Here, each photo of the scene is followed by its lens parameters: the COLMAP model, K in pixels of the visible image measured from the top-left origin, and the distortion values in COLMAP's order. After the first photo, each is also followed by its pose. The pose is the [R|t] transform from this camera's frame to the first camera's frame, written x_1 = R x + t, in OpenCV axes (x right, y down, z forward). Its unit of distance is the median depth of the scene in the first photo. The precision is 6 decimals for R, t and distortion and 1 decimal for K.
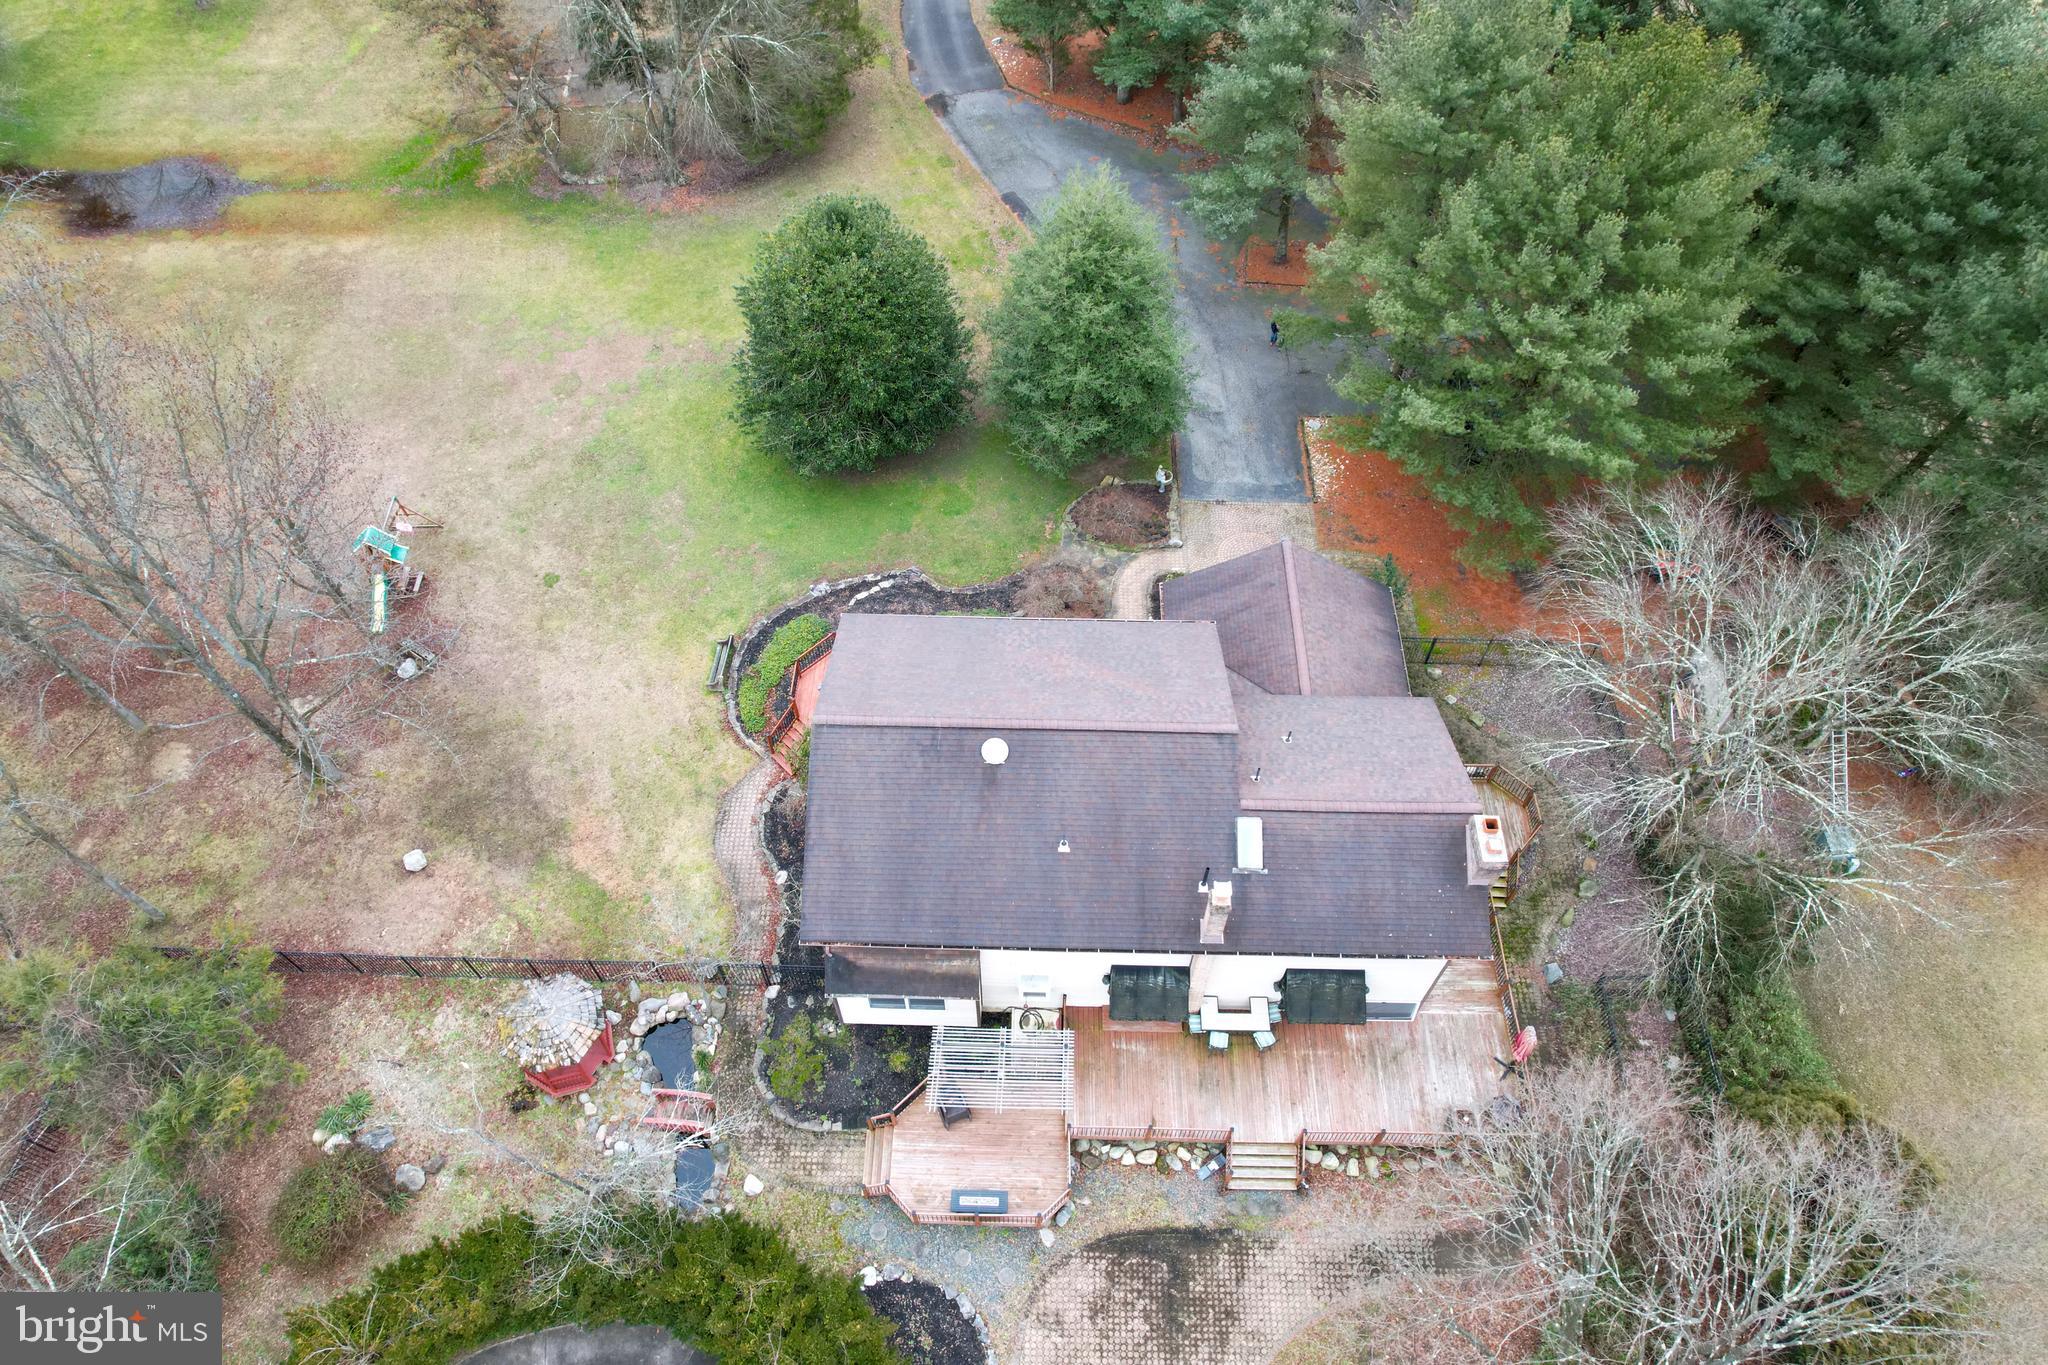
lens RADIAL K [[1306.2, 0, 1012.8], [0, 1306.2, 690.5], [0, 0, 1]] dist [-0.077412, 0.068036]
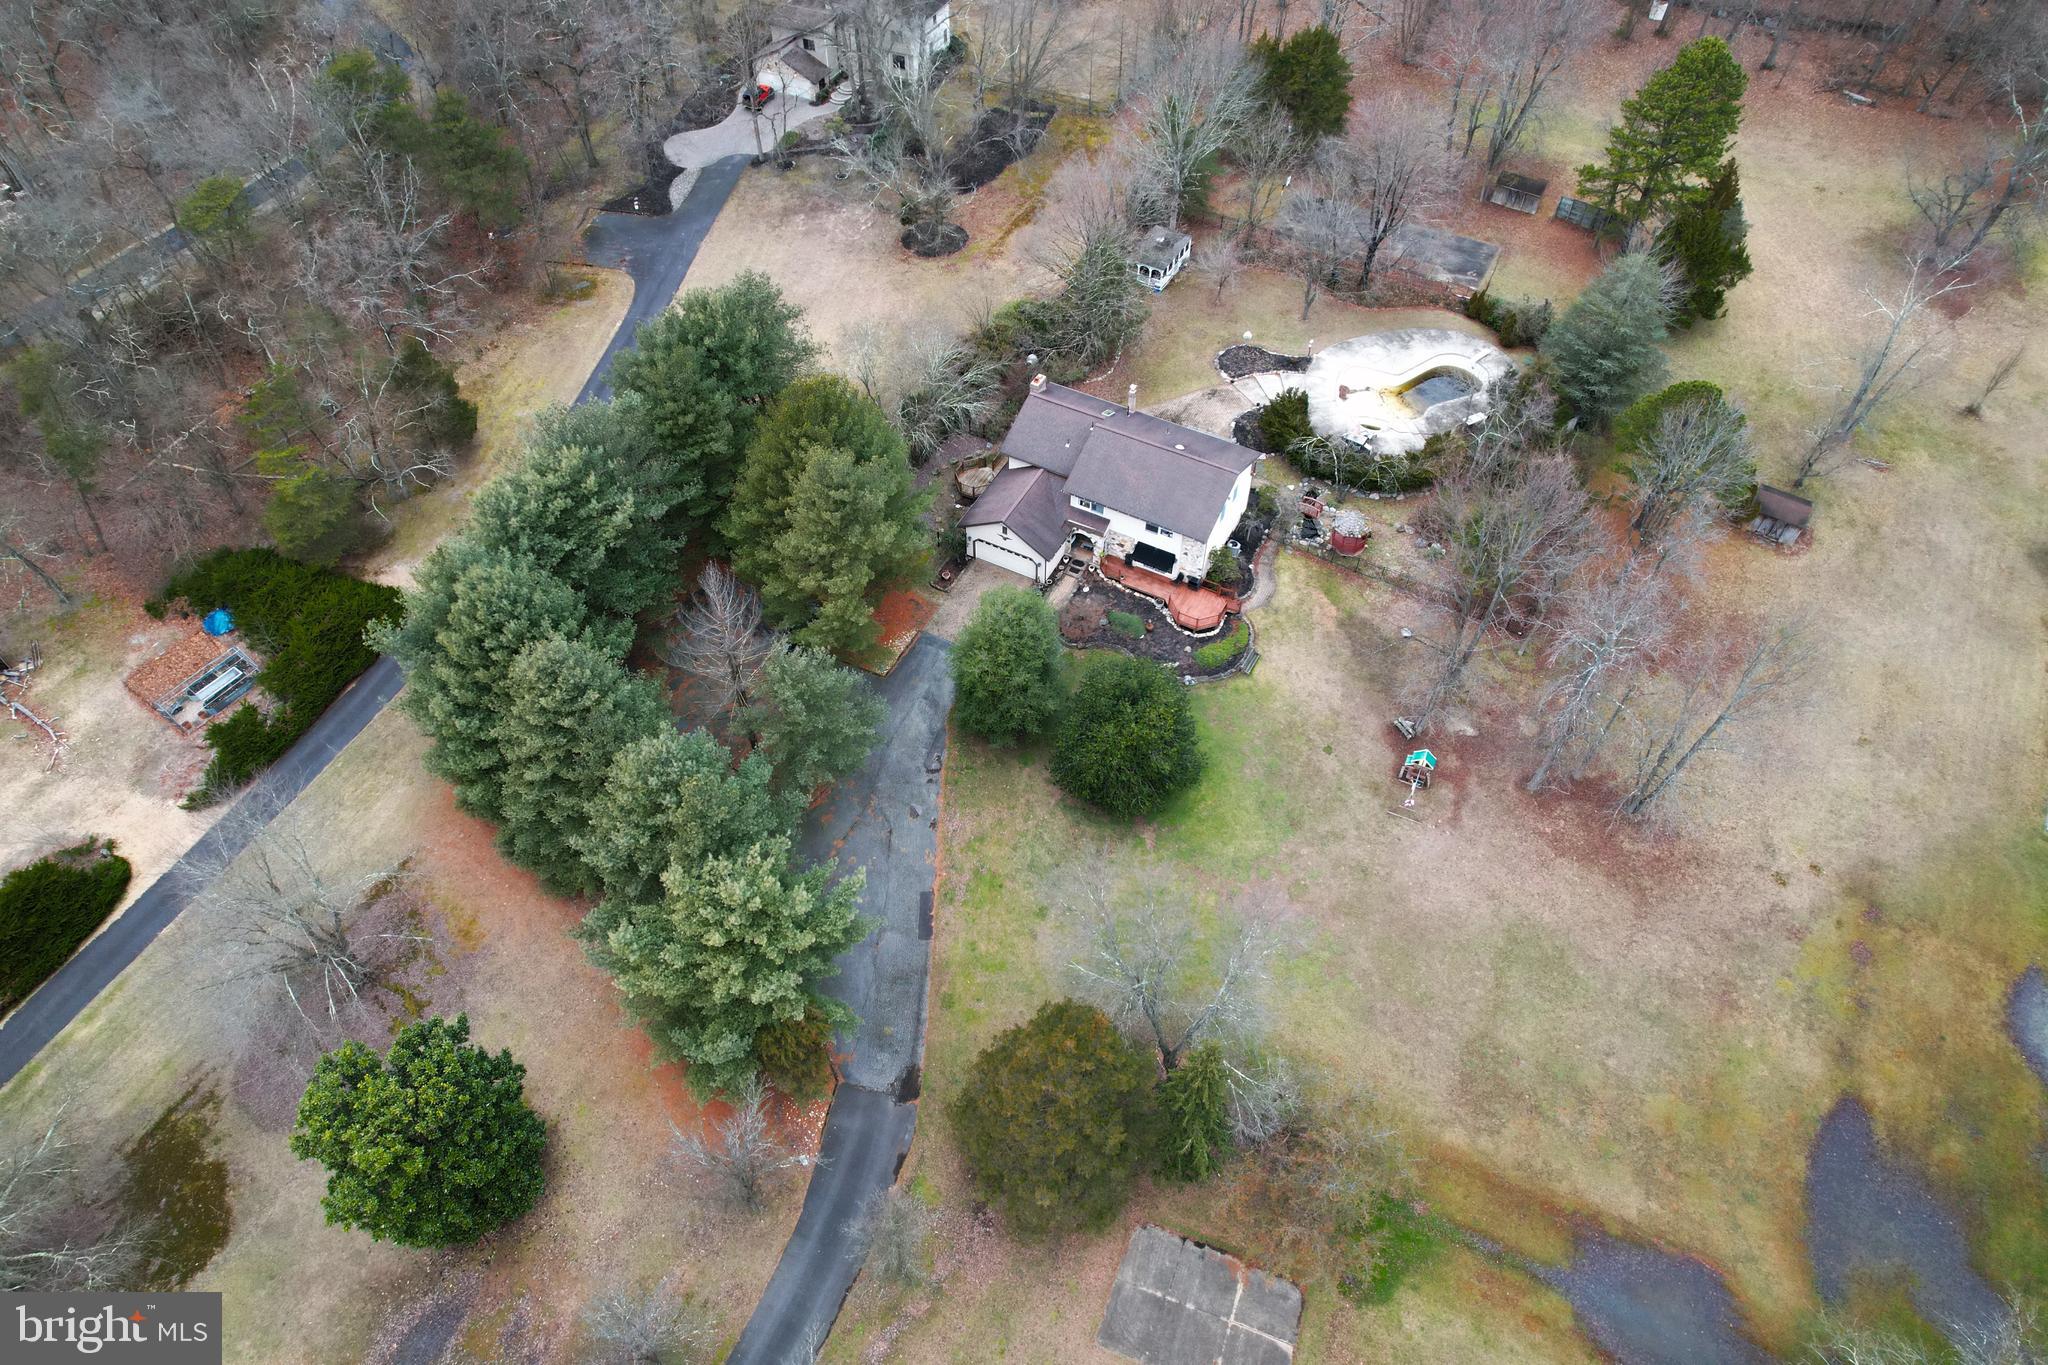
lens RADIAL K [[1306.2, 0, 1012.8], [0, 1306.2, 690.5], [0, 0, 1]] dist [-0.077412, 0.068036]
pose [[-0.894621, -0.342733, 0.286682, -0.589606], [0.367485, -0.199386, 0.908405, -2.388337], [-0.254180, 0.918030, 0.304324, 0.647992]]
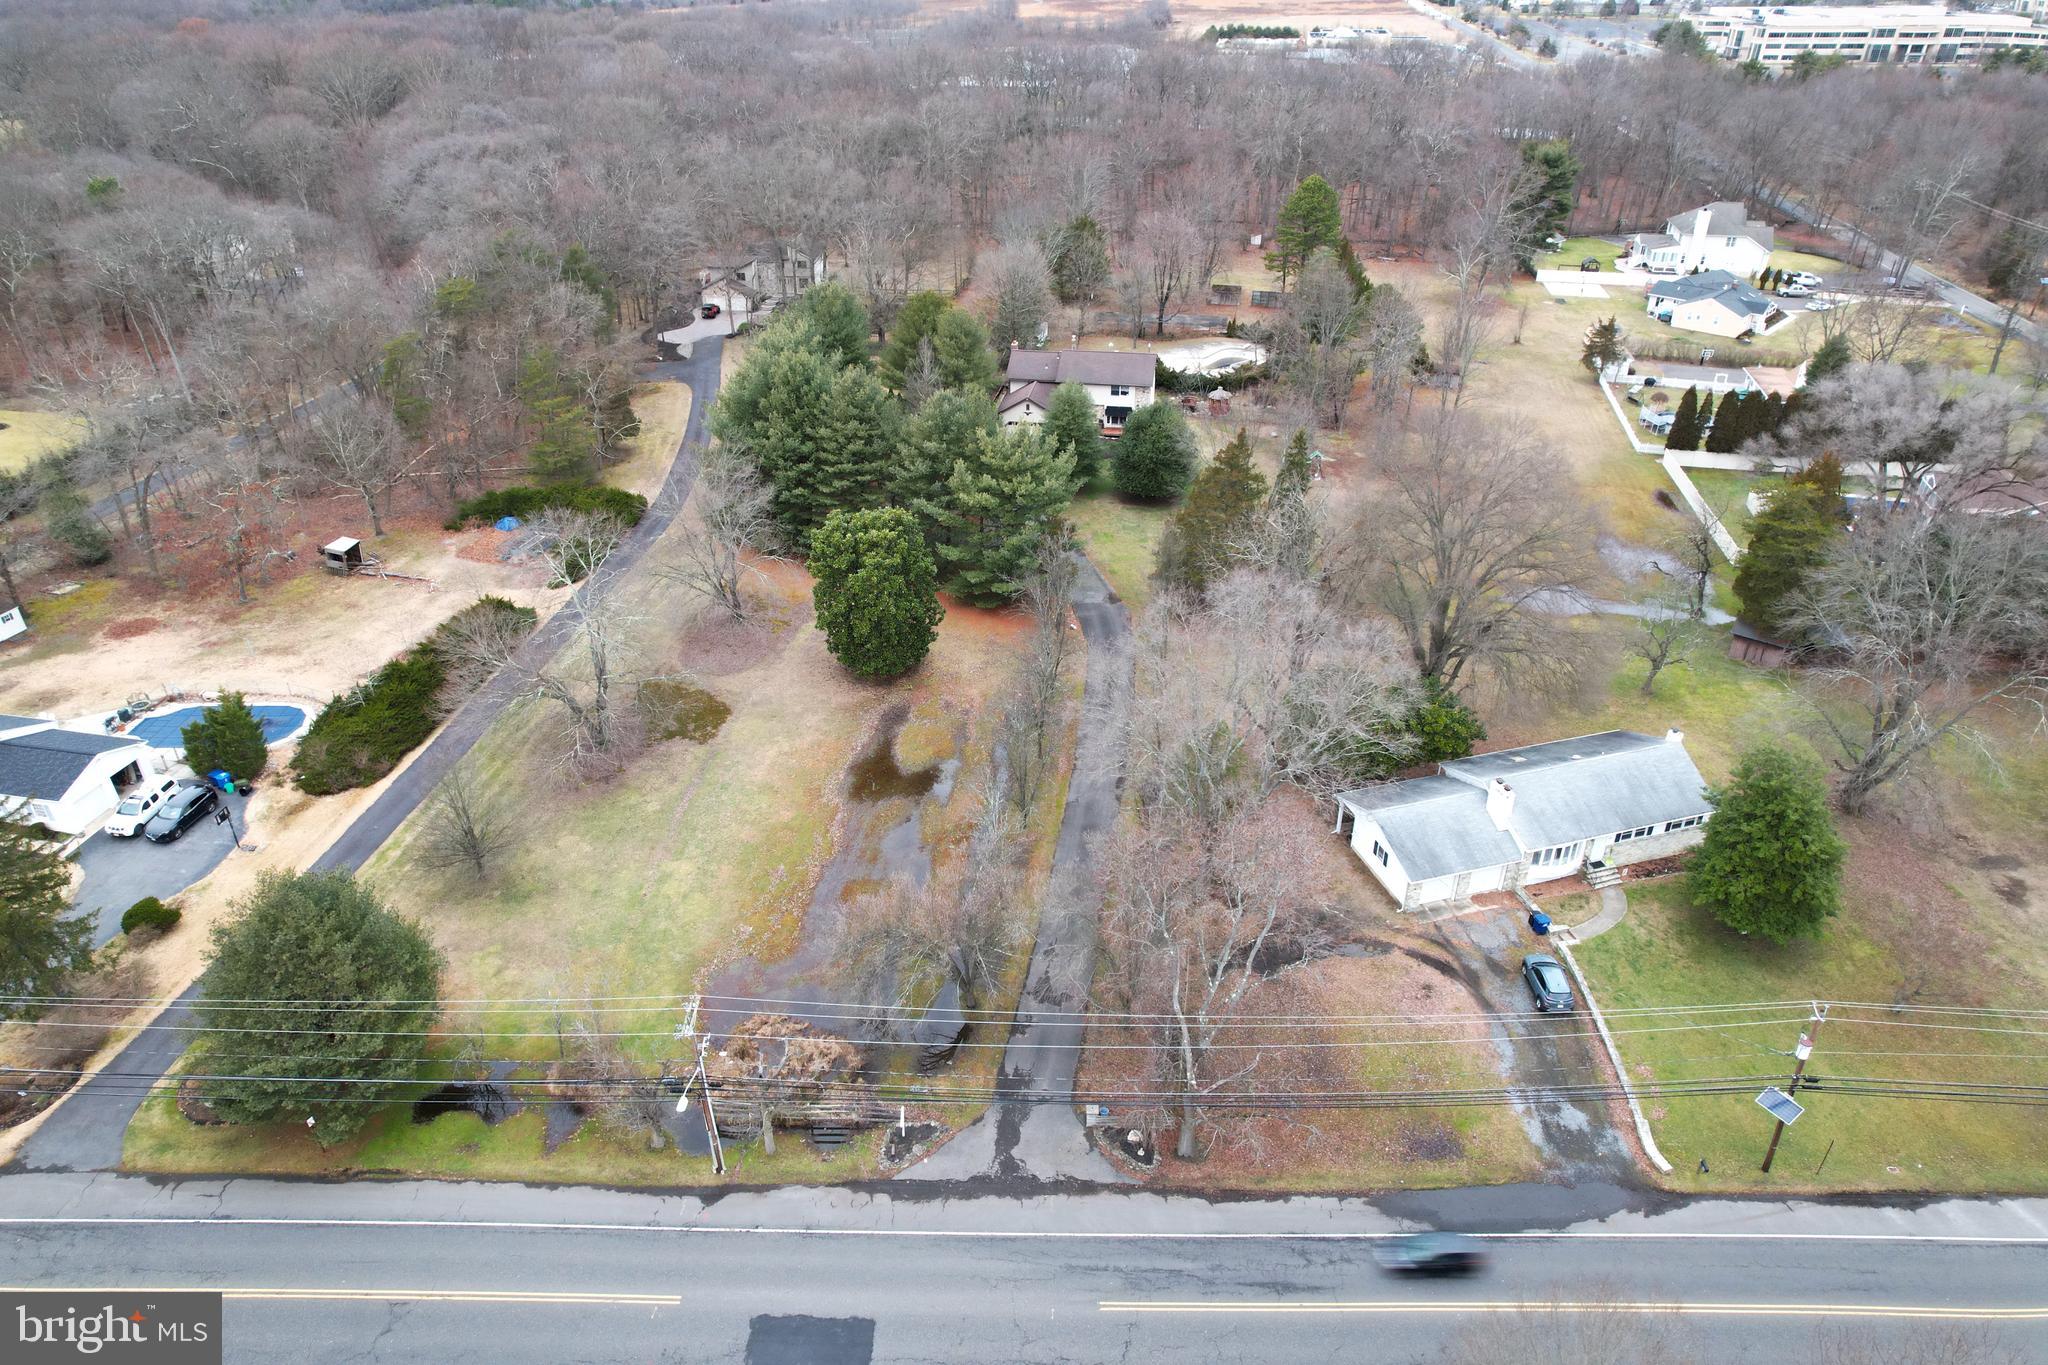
lens RADIAL K [[1306.2, 0, 1012.8], [0, 1306.2, 690.5], [0, 0, 1]] dist [-0.077412, 0.068036]
pose [[-0.989531, -0.061014, 0.130790, -0.286015], [0.125050, 0.089938, 0.988066, -3.887208], [-0.072049, 0.994077, -0.081366, 2.288520]]
